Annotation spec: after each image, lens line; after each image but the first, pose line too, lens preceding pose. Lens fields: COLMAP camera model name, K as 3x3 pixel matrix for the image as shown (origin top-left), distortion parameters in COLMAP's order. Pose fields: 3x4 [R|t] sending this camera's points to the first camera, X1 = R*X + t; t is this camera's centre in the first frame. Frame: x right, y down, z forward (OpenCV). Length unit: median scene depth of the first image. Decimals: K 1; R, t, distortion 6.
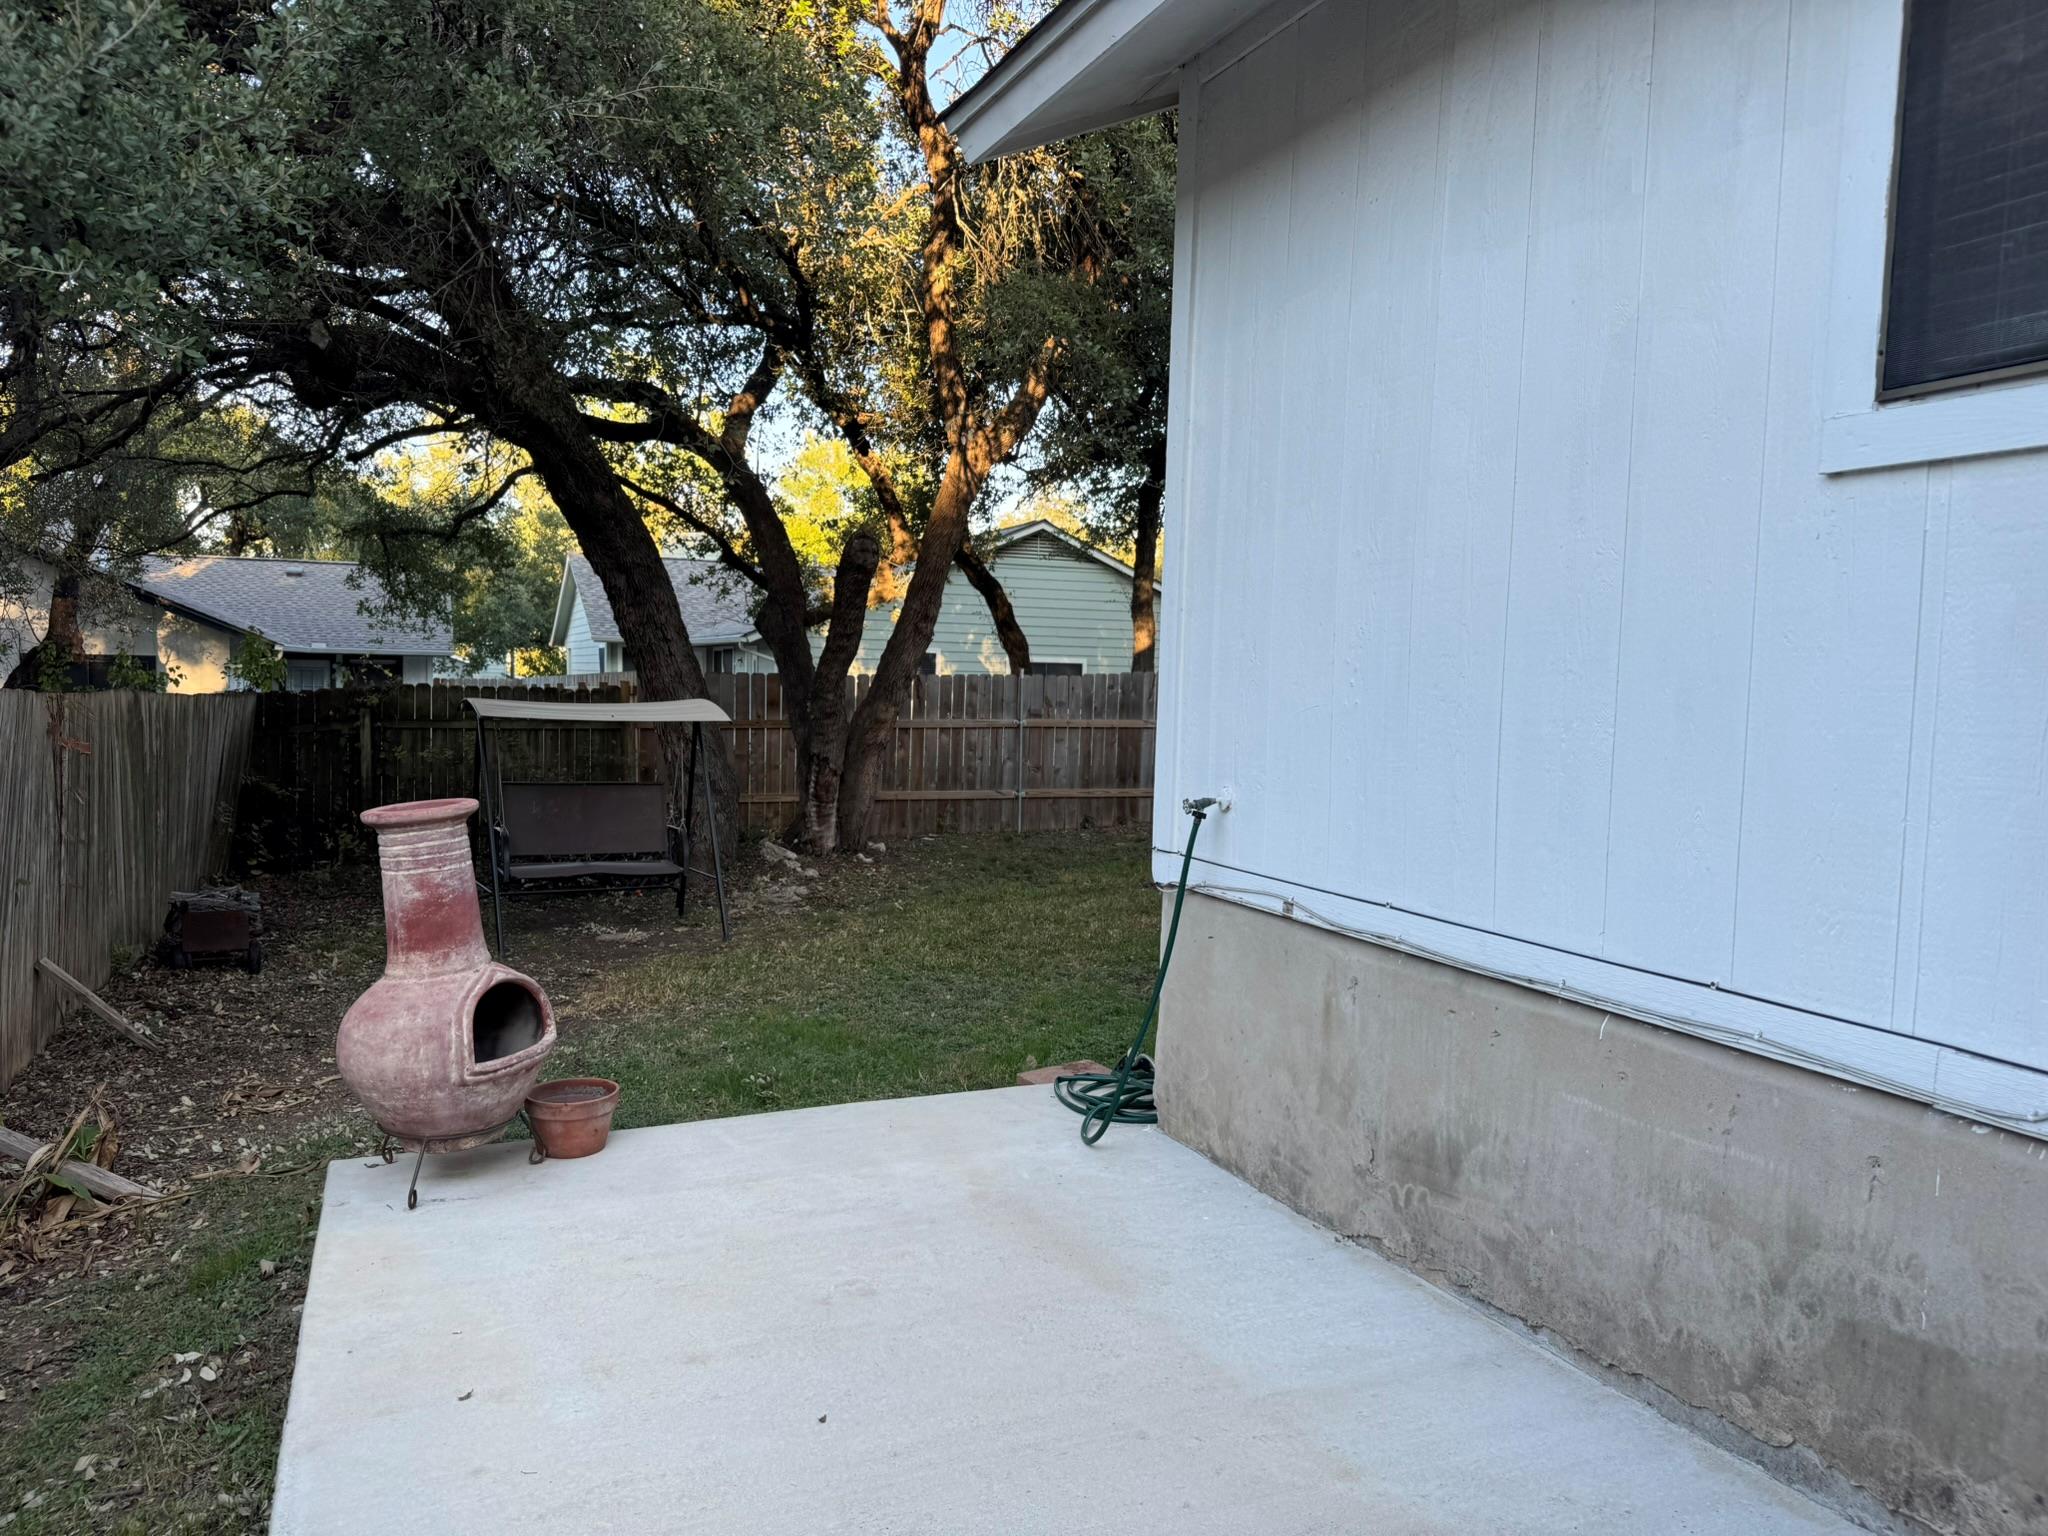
lens RADIAL K [[1435.7, 0, 1014.5], [0, 1435.7, 778.5], [0, 0, 1]] dist [0.115466, -0.175323]
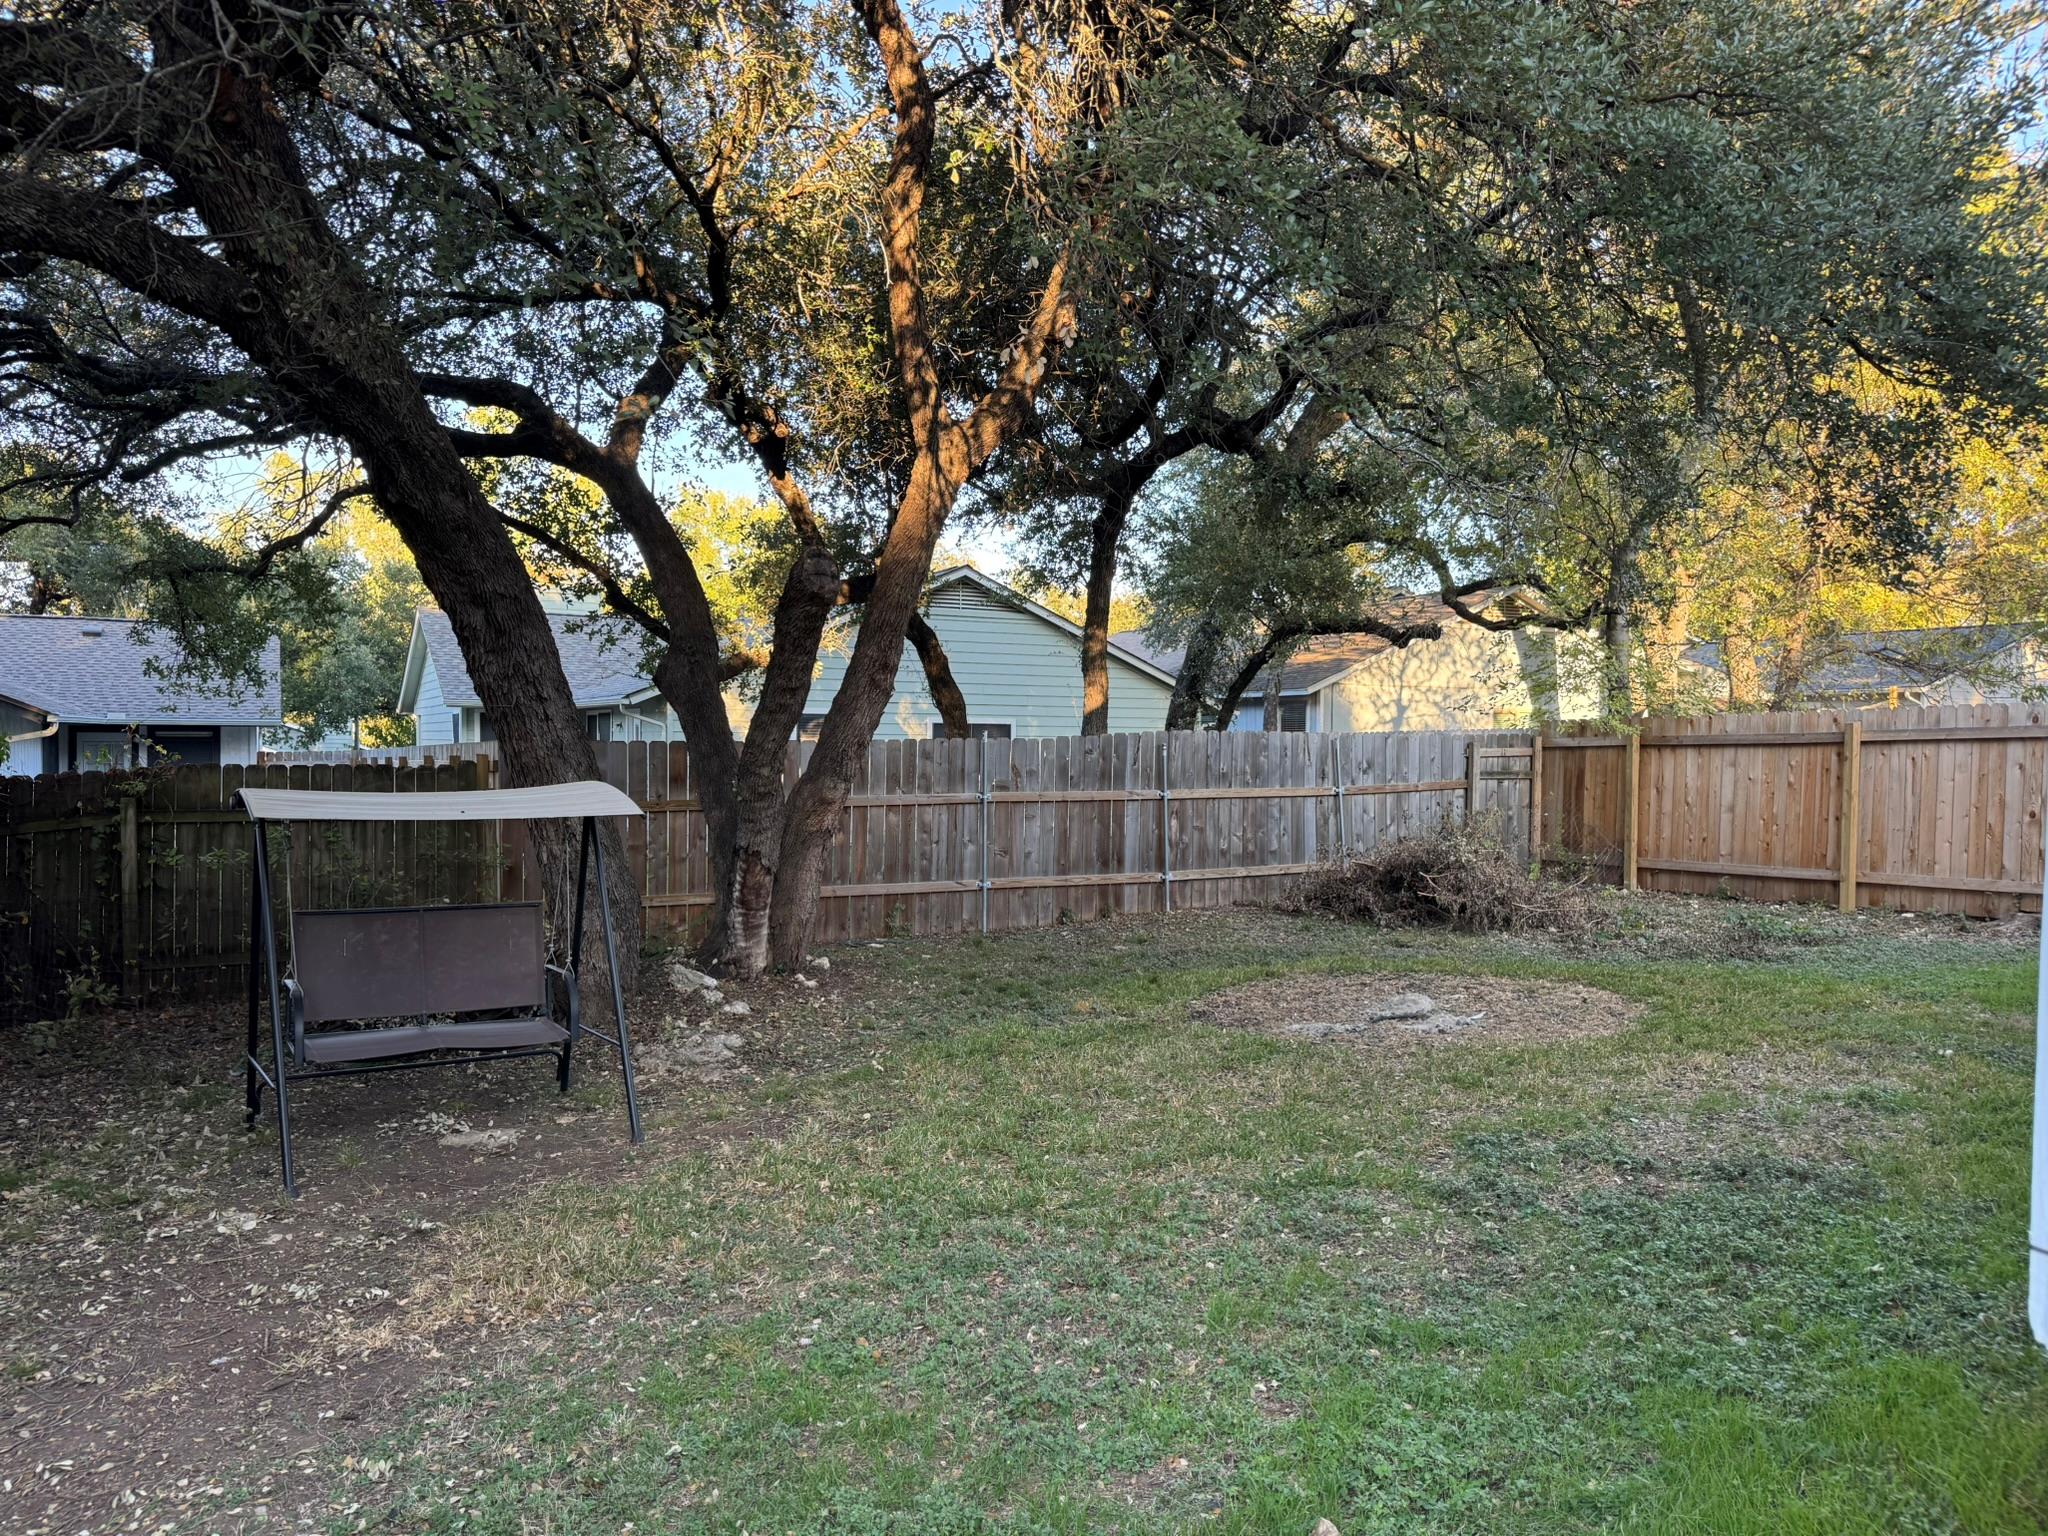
lens RADIAL K [[1446.5, 0, 1024.0], [0, 1446.5, 768.0], [0, 0, 1]] dist [0.105327, -0.189723]
pose [[0.995759, -0.015449, 0.090693, -0.046418], [0.019955, 0.998600, -0.048990, -0.014212], [-0.089809, 0.050592, 0.994673, 0.175170]]
